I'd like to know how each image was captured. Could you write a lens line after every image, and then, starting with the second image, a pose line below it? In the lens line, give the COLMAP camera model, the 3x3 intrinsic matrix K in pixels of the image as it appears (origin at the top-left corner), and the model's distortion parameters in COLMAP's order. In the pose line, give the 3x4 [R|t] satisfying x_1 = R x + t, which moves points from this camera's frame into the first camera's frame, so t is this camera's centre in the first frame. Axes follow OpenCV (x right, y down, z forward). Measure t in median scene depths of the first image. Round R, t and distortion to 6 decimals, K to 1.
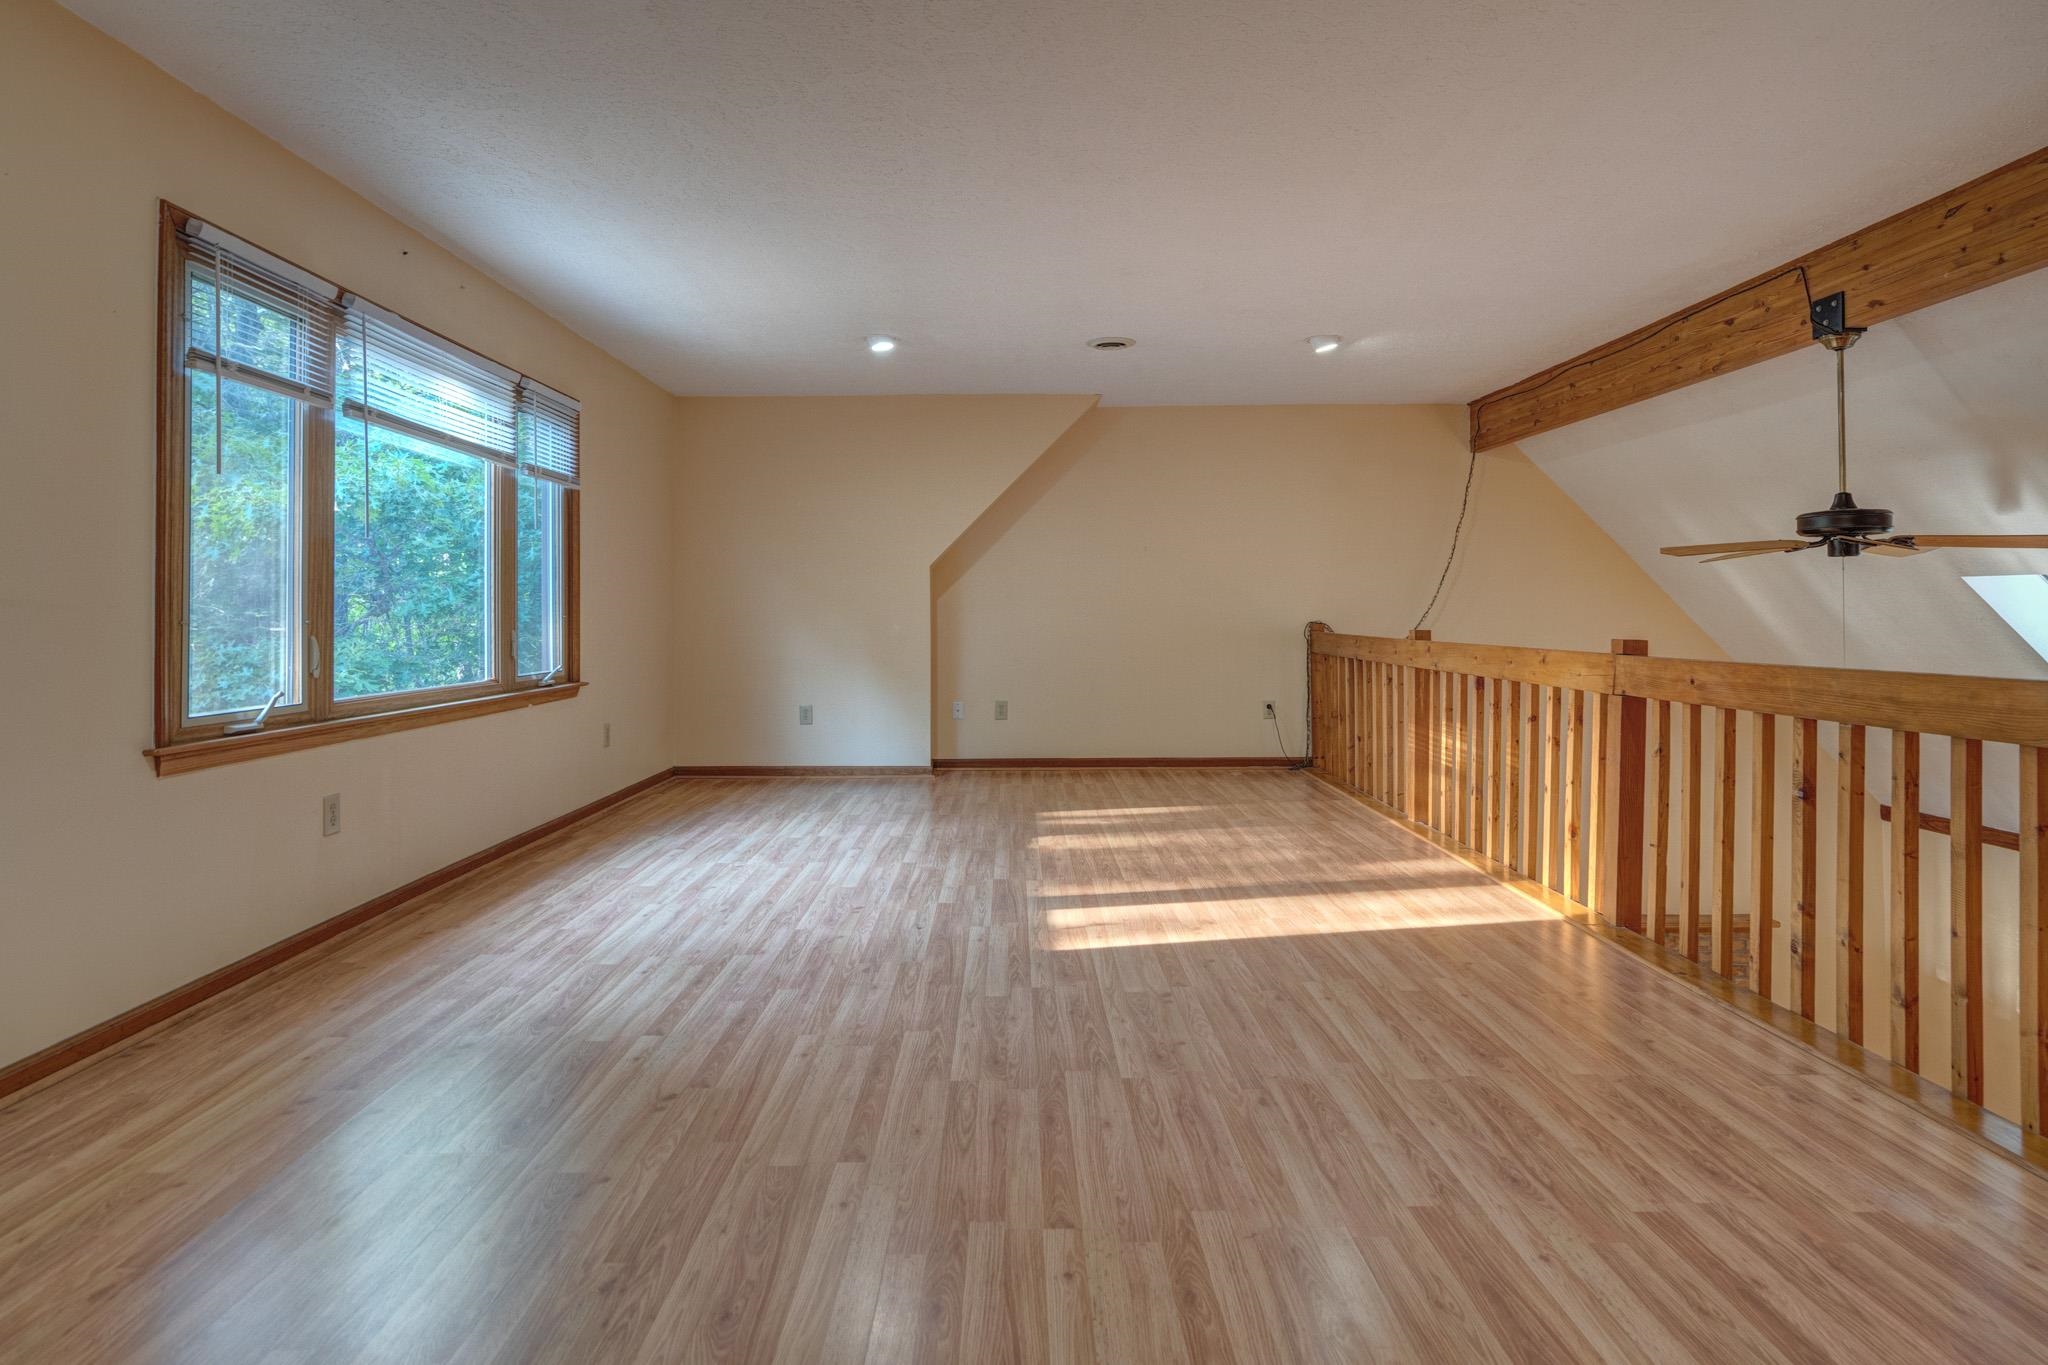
lens RADIAL K [[1059.7, 0, 1017.0], [0, 1059.7, 611.2], [0, 0, 1]] dist [-0.001917, 0.000897]
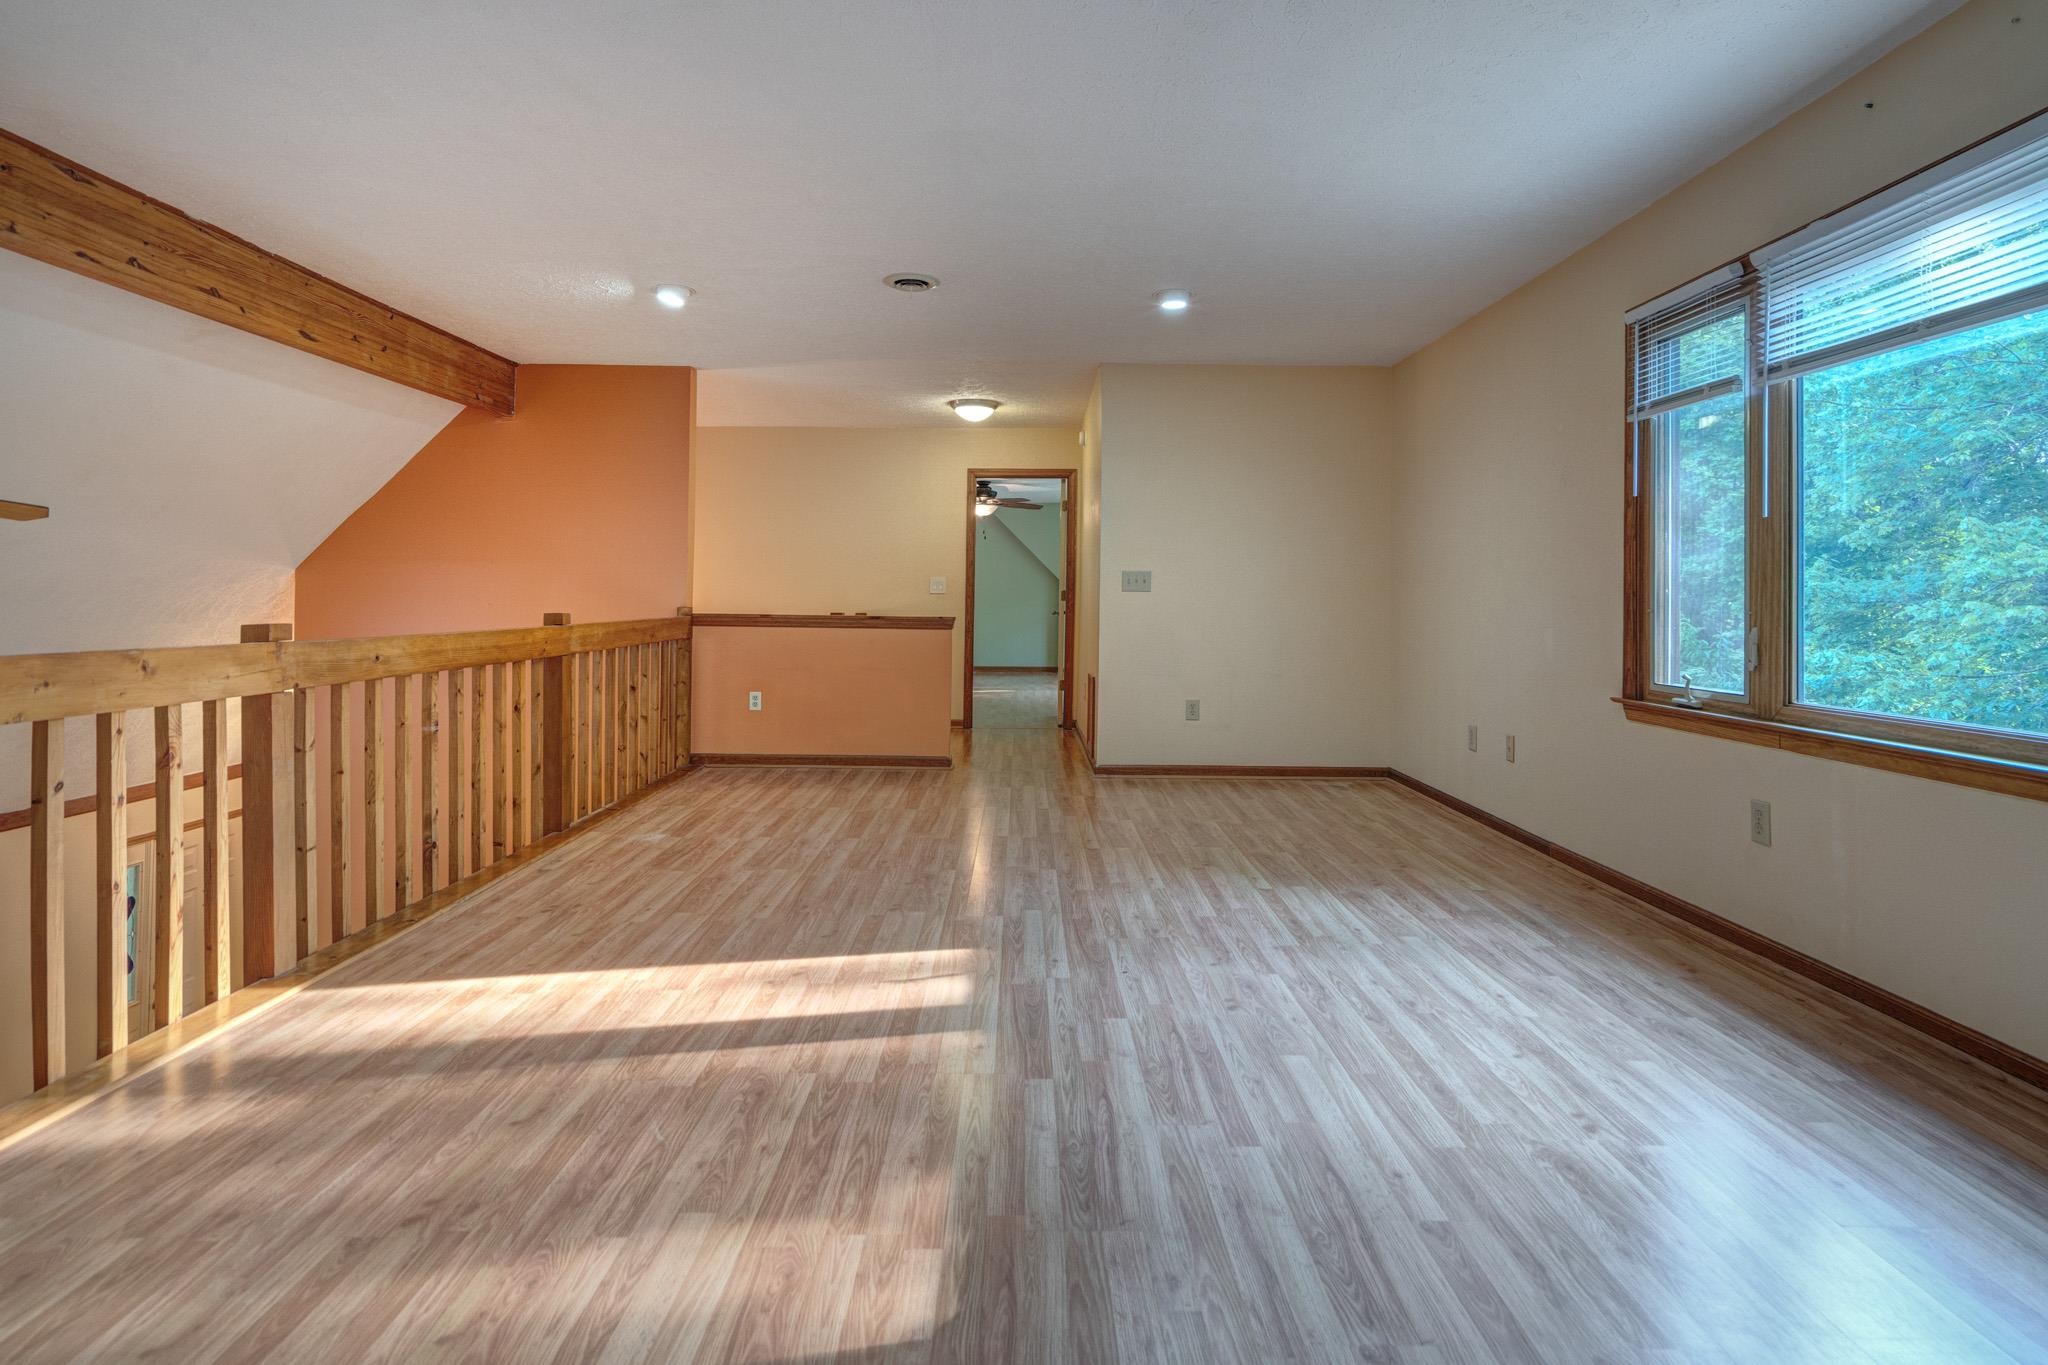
lens RADIAL K [[1059.7, 0, 1017.0], [0, 1059.7, 611.2], [0, 0, 1]] dist [-0.001917, 0.000897]
pose [[-0.999928, -0.007897, 0.009071, -0.008122], [-0.007842, 0.999951, 0.006011, 0.007949], [-0.009118, 0.005940, -0.999941, 1.897758]]
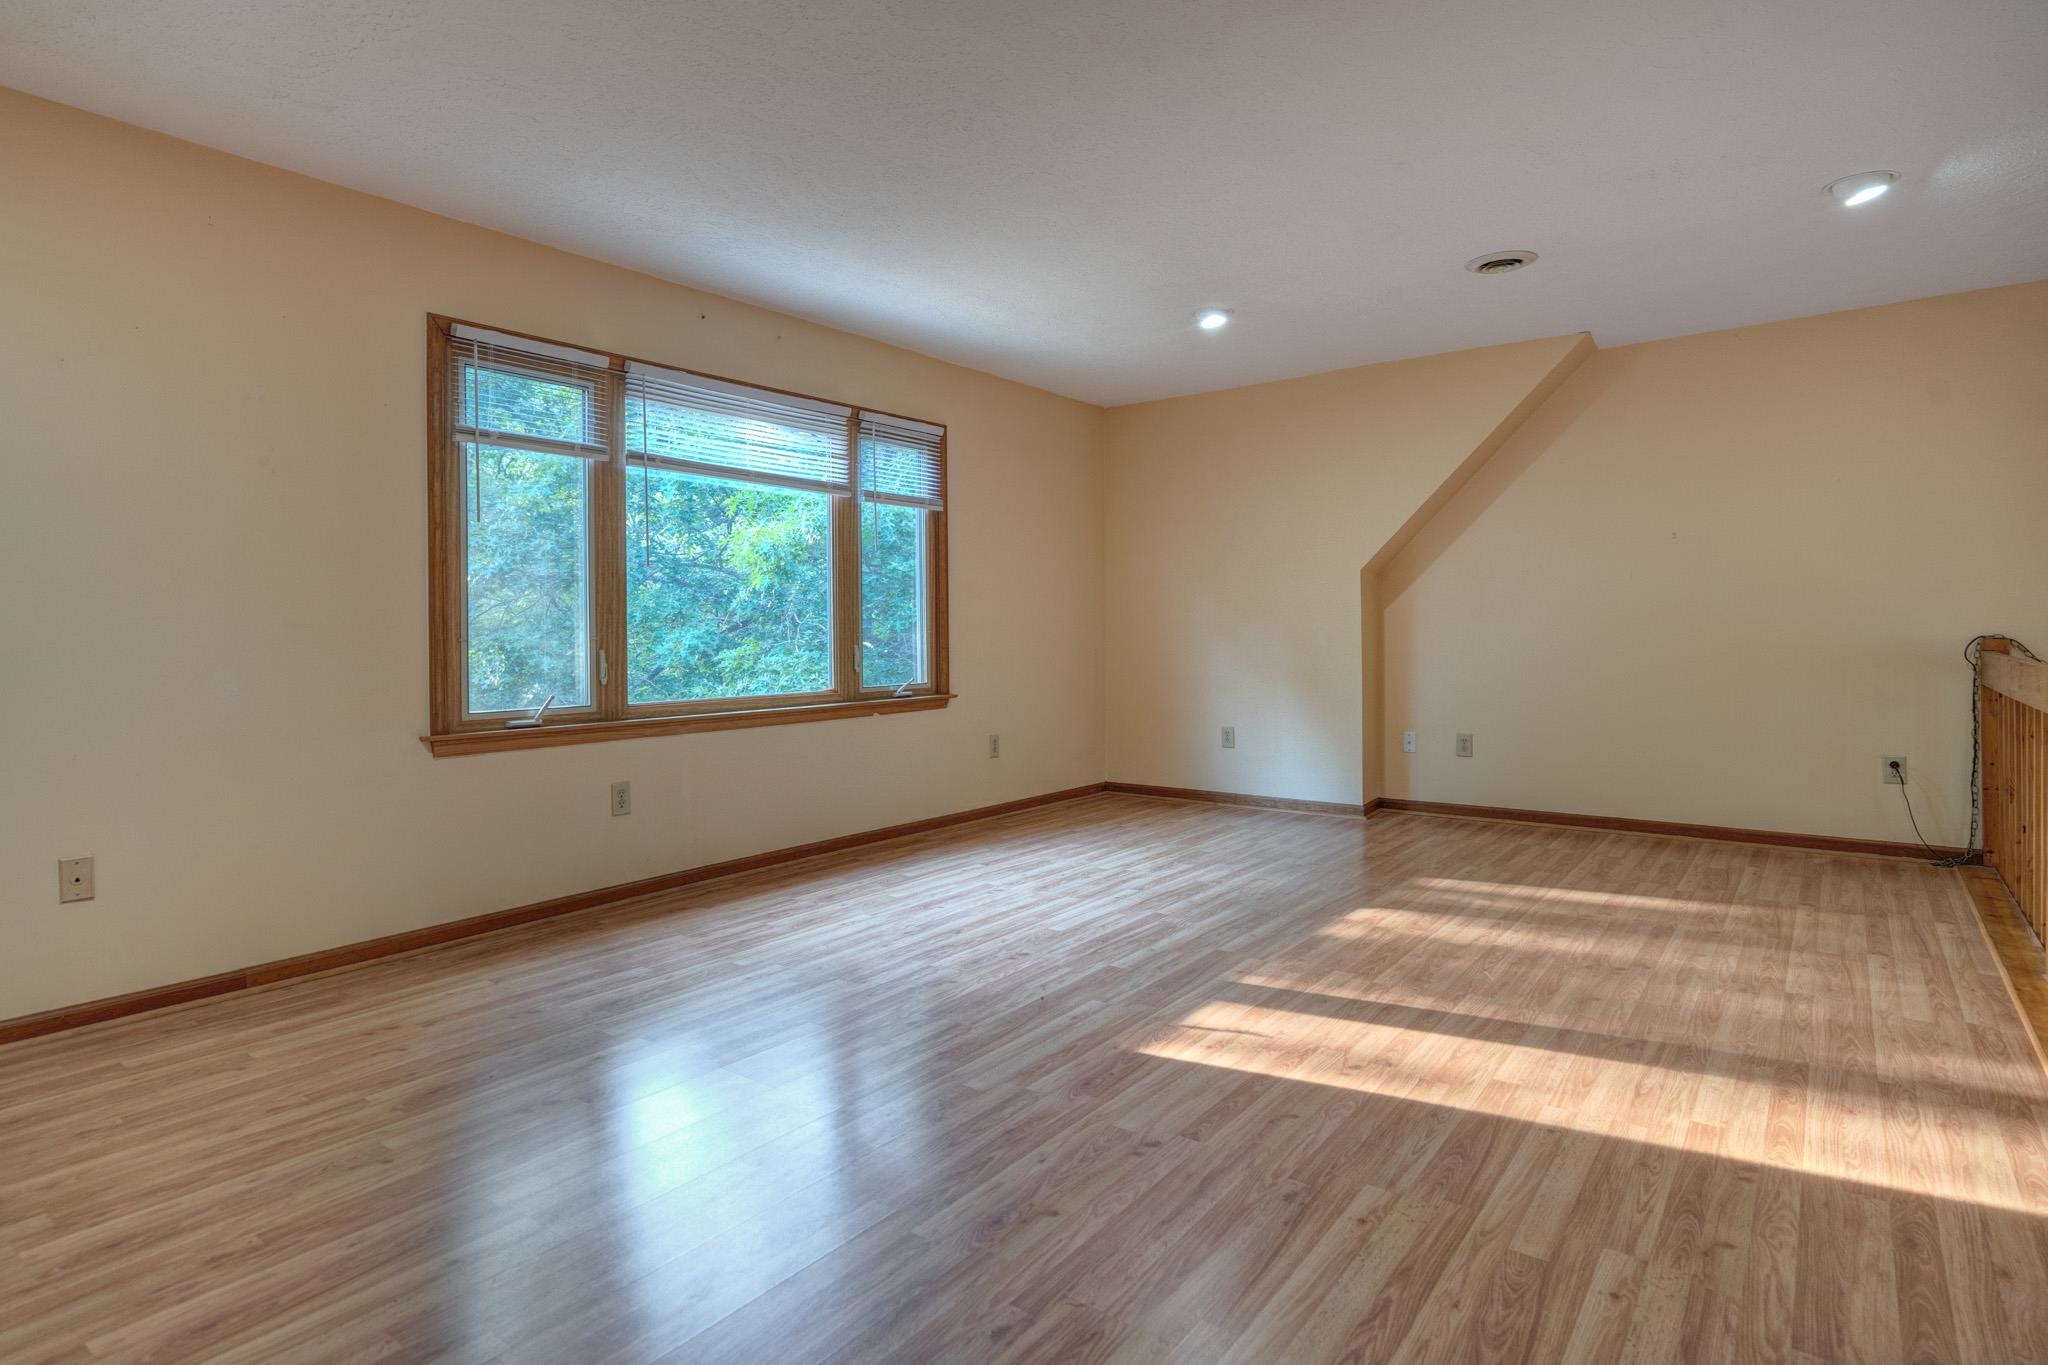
lens RADIAL K [[1074.2, 0, 1020.4], [0, 1074.2, 642.8], [0, 0, 1]] dist [0.004750, 0.000906]
pose [[0.795191, 0.002439, -0.606355, 0.445145], [0.008225, 0.999857, 0.014808, 0.001022], [0.606304, -0.016762, 0.795057, 0.303188]]
